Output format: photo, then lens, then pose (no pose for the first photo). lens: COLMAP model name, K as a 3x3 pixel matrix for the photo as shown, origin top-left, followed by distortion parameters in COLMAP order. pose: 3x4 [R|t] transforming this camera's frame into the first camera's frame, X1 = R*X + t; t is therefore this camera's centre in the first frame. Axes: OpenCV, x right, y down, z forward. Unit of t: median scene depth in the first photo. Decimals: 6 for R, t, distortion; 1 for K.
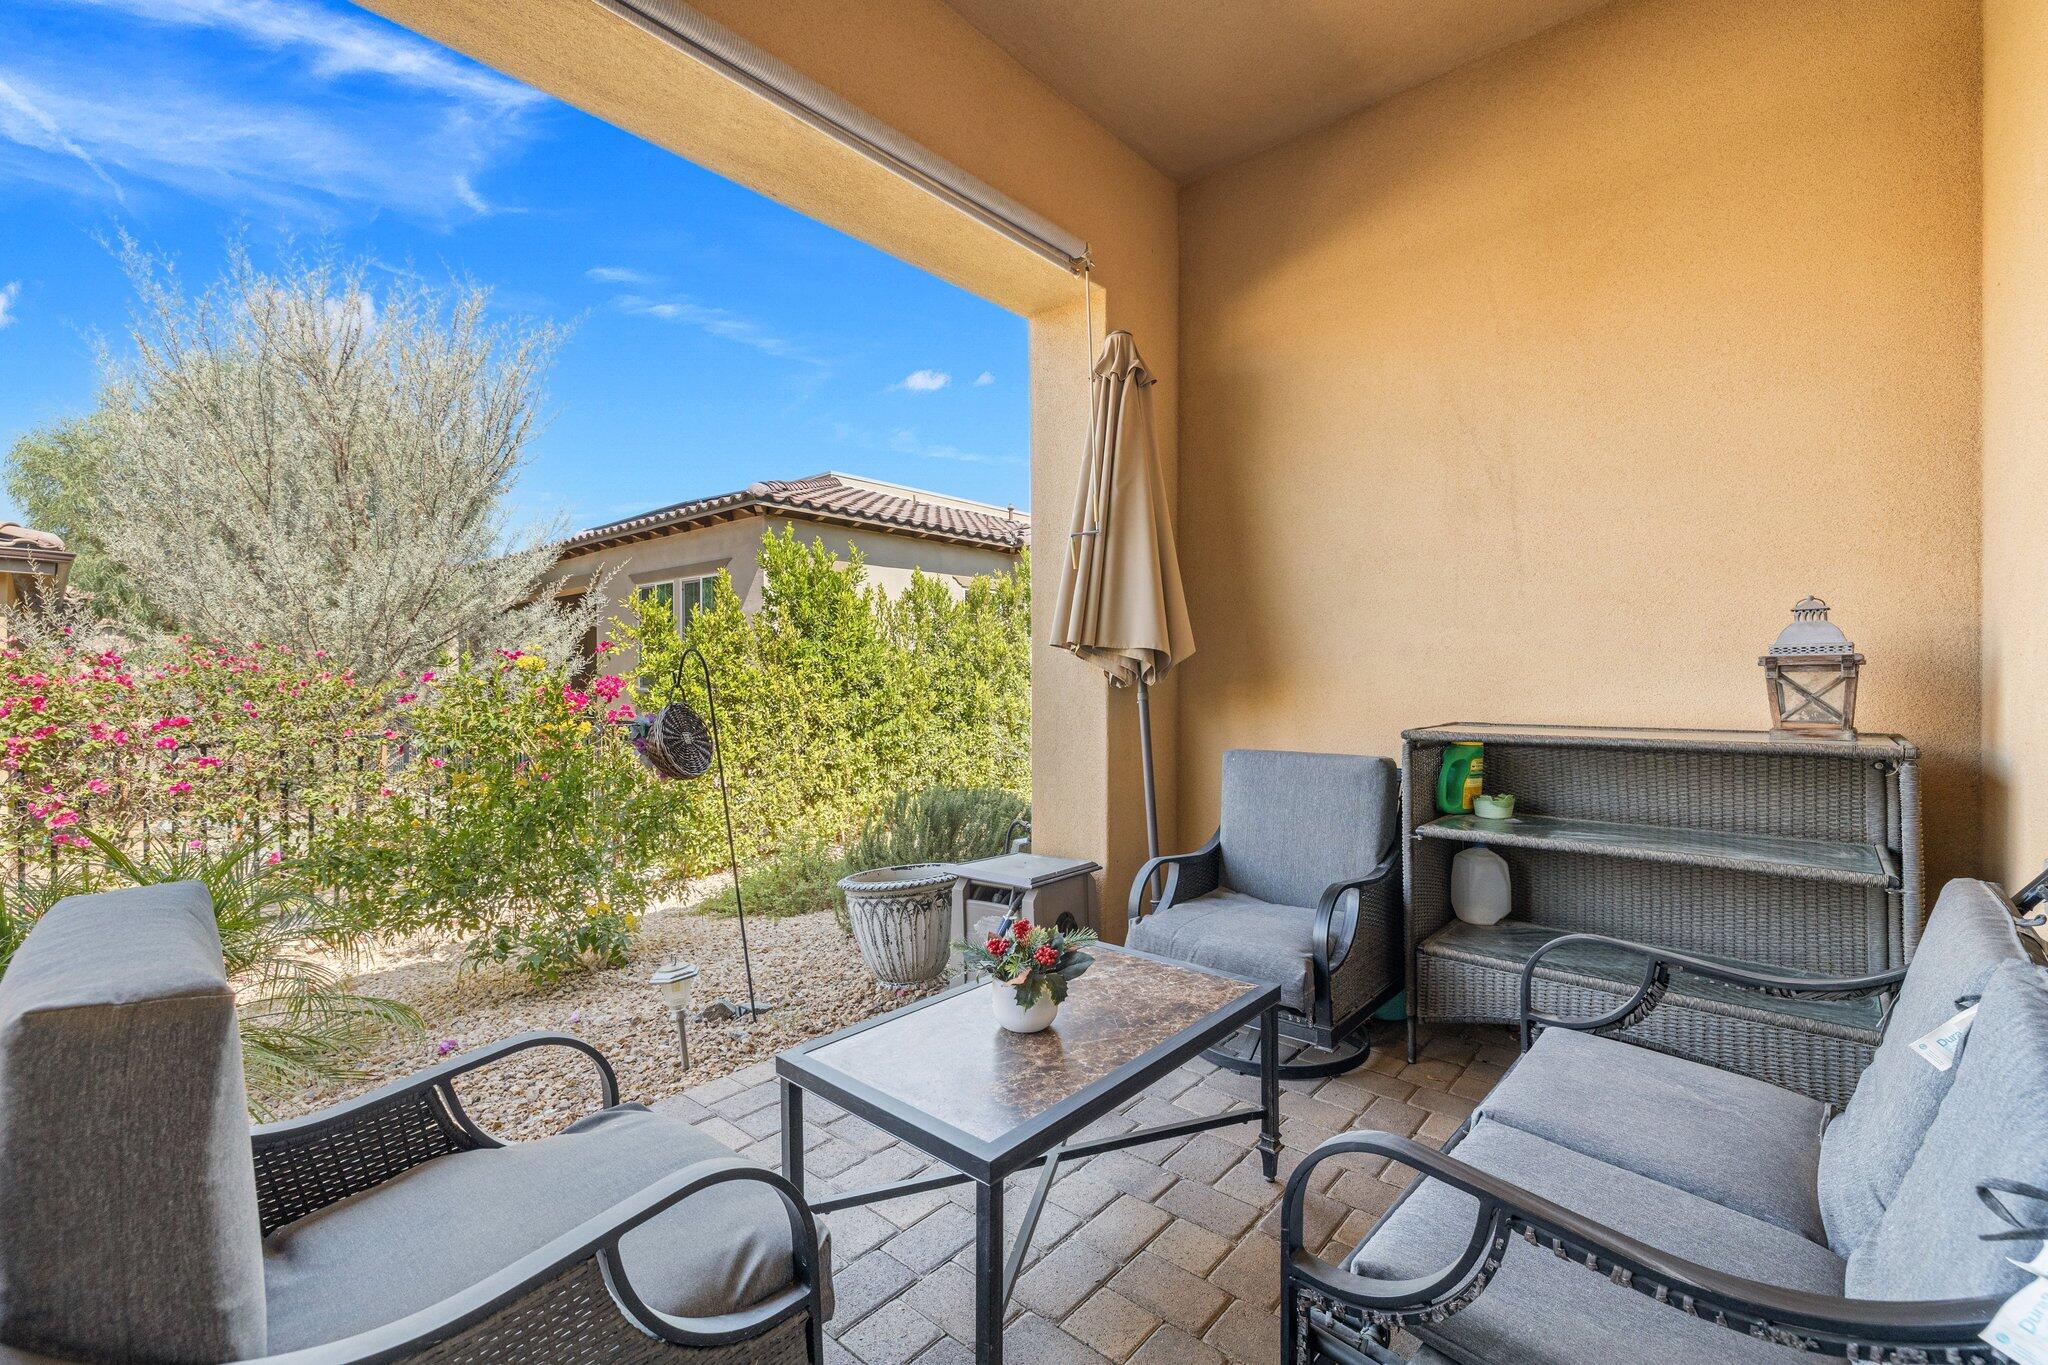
lens RADIAL K [[867.3, 0, 1023.5], [0, 867.3, 669.6], [0, 0, 1]] dist [0.000274, -0.000313]
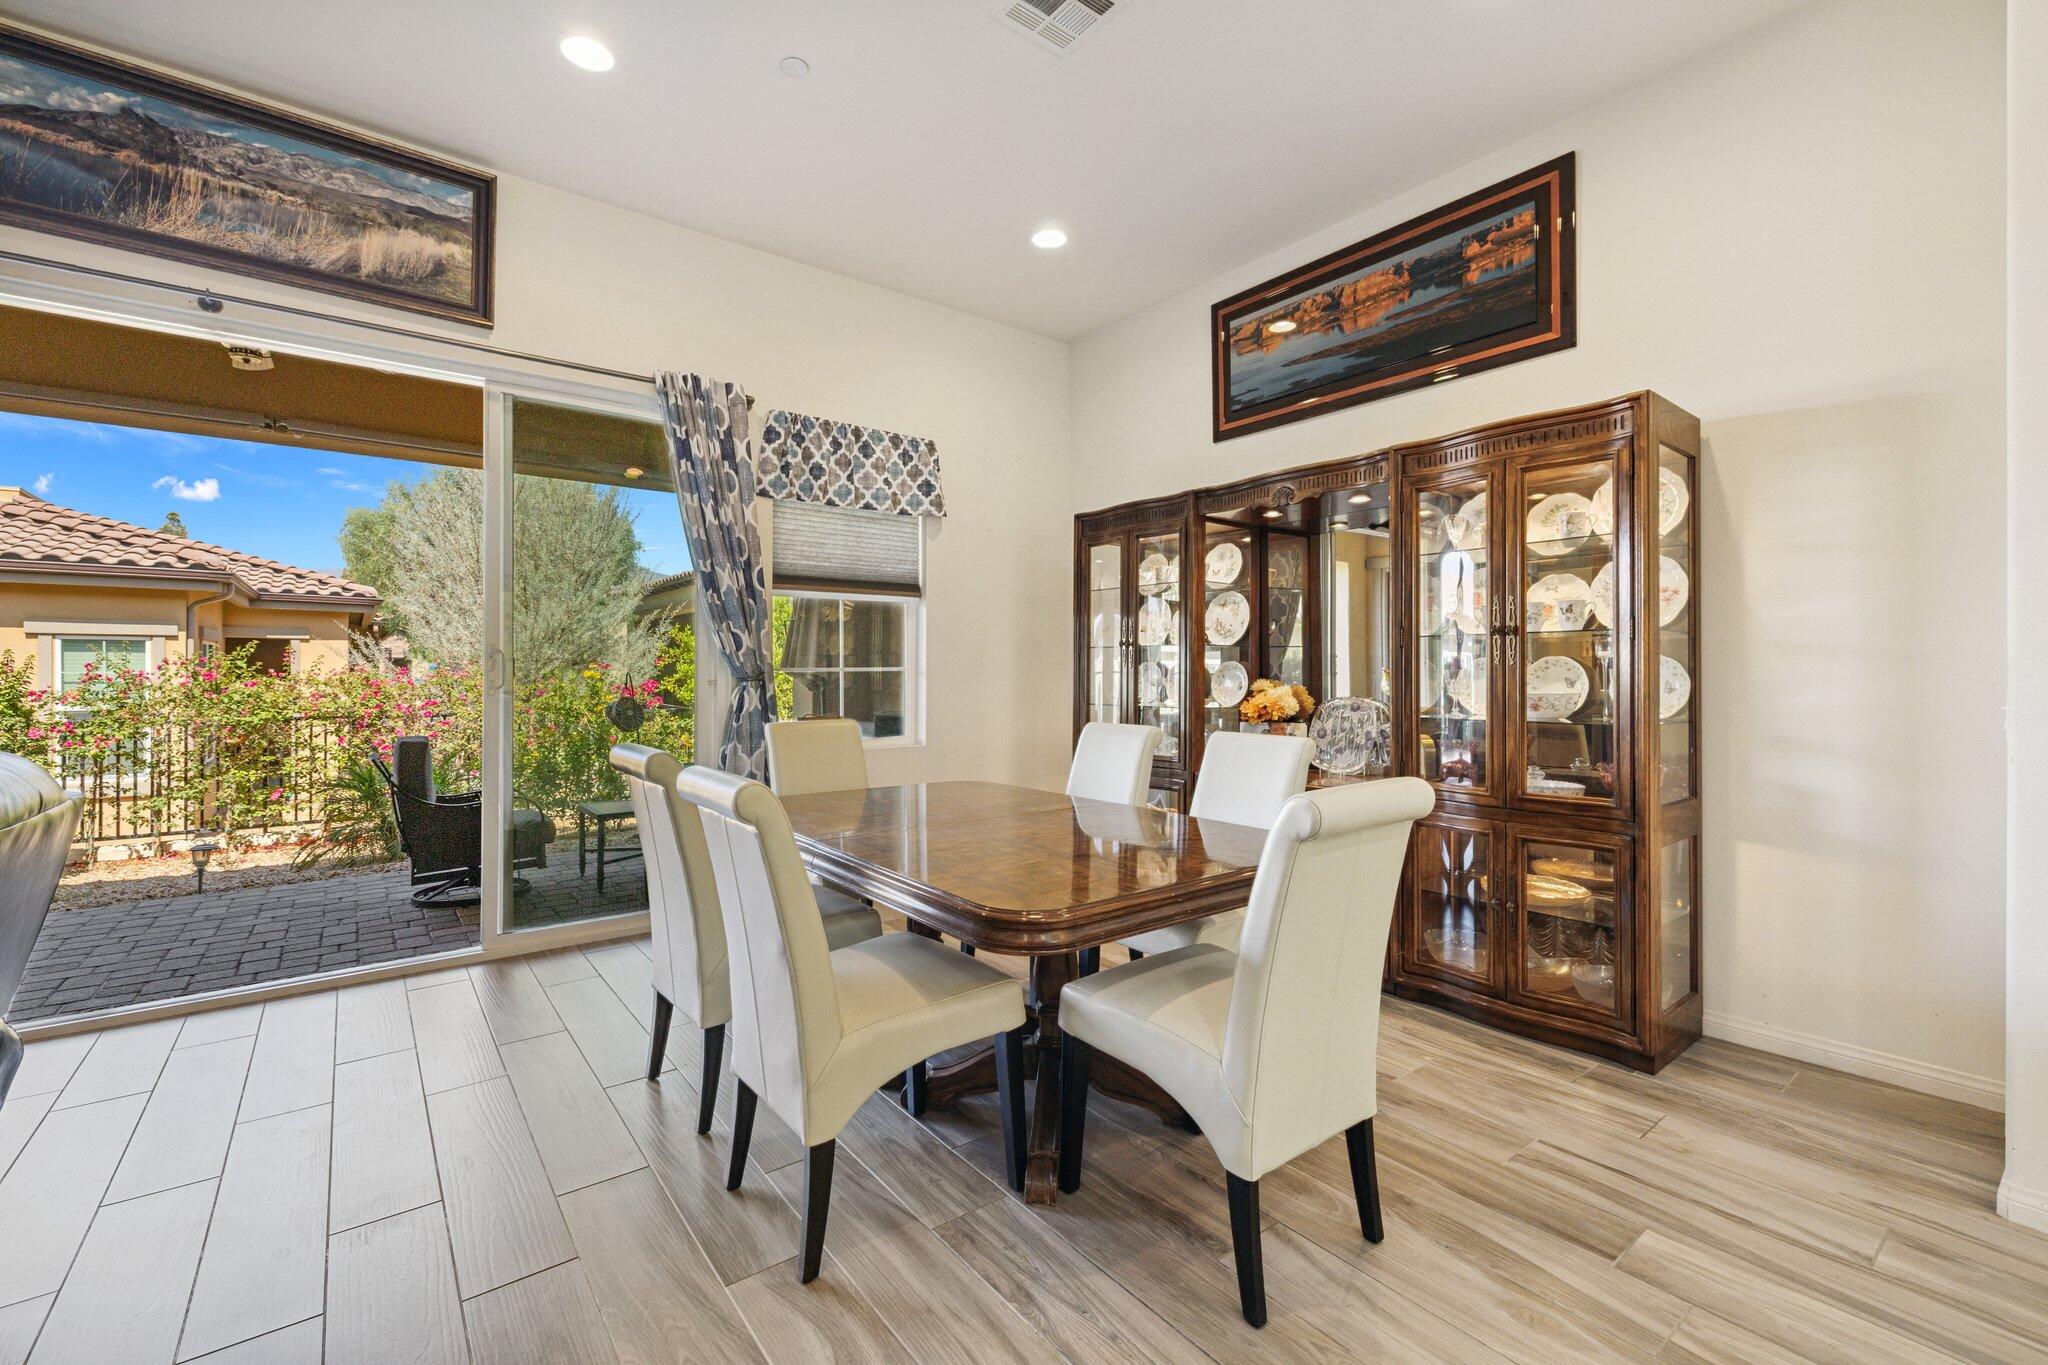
lens RADIAL K [[870.5, 0, 1021.7], [0, 870.5, 670.9], [0, 0, 1]] dist [-0.001069, 0.000054]
pose [[0.982325, 0.004819, -0.187119, 0.423218], [-0.003254, 0.999957, 0.008668, -0.020659], [0.187153, -0.007906, 0.982299, -0.412986]]
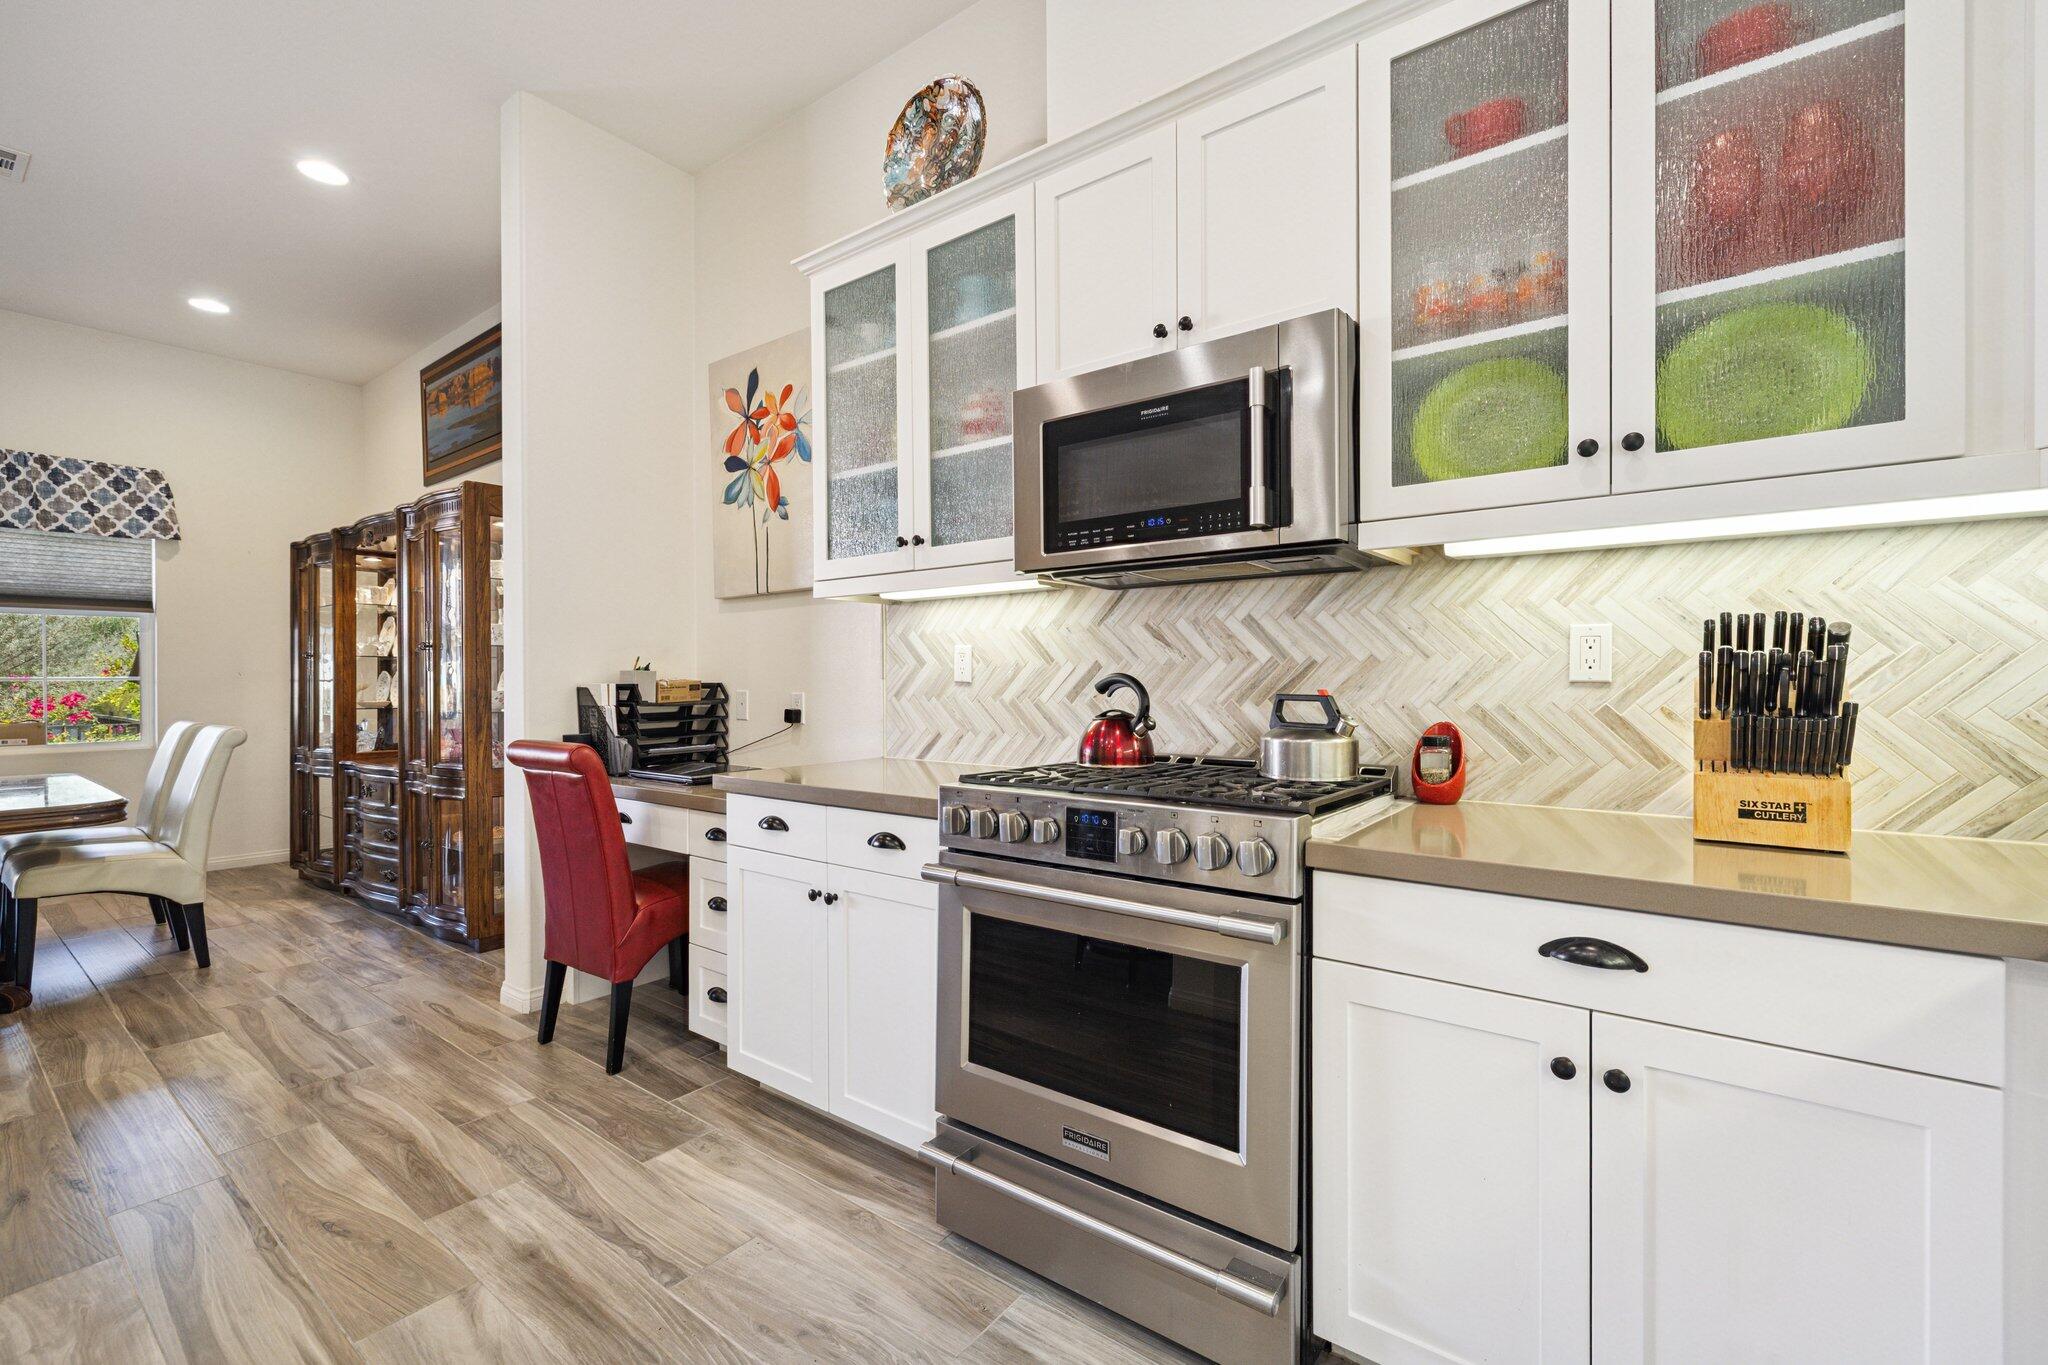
lens RADIAL K [[865.4, 0, 1024.0], [0, 865.4, 682.5], [0, 0, 1]] dist [0.000162, -0.000242]
pose [[0.997009, -0.003791, 0.077193, 0.851888], [0.002925, 0.999932, 0.011326, -0.018727], [-0.077231, -0.011066, 0.996952, -0.539130]]
